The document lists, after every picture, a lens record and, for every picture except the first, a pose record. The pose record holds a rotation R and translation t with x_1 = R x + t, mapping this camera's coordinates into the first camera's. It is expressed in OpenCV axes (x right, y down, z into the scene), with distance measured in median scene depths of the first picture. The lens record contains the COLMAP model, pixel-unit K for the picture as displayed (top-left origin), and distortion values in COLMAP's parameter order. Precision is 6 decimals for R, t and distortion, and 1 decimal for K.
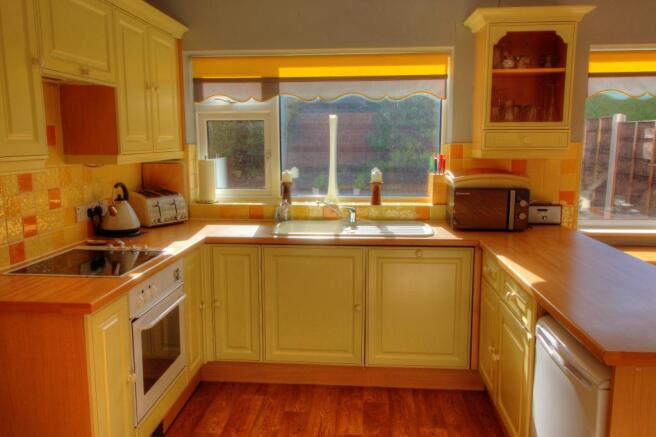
lens RADIAL K [[520.7, 0, 323.8], [0, 520.7, 215.8], [0, 0, 1]] dist [0.008228, 0.001002]
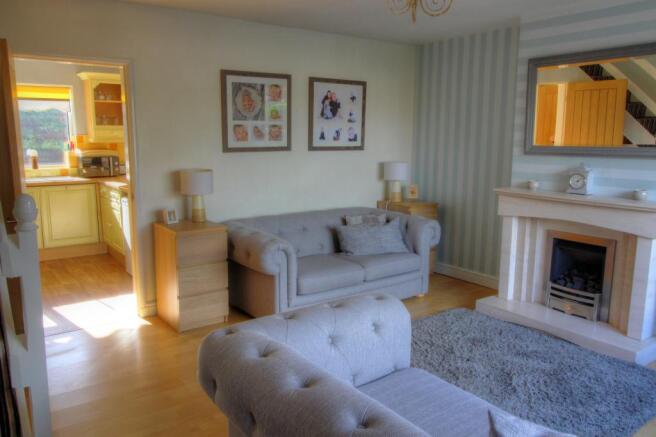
lens RADIAL K [[520.7, 0, 323.5], [0, 520.7, 219.6], [0, 0, 1]] dist [0.008228, 0.001002]
pose [[0.757080, -0.105133, 0.644808, -0.369597], [0.088593, 0.994371, 0.058110, 0.152202], [-0.647288, 0.013132, 0.762133, -1.149326]]
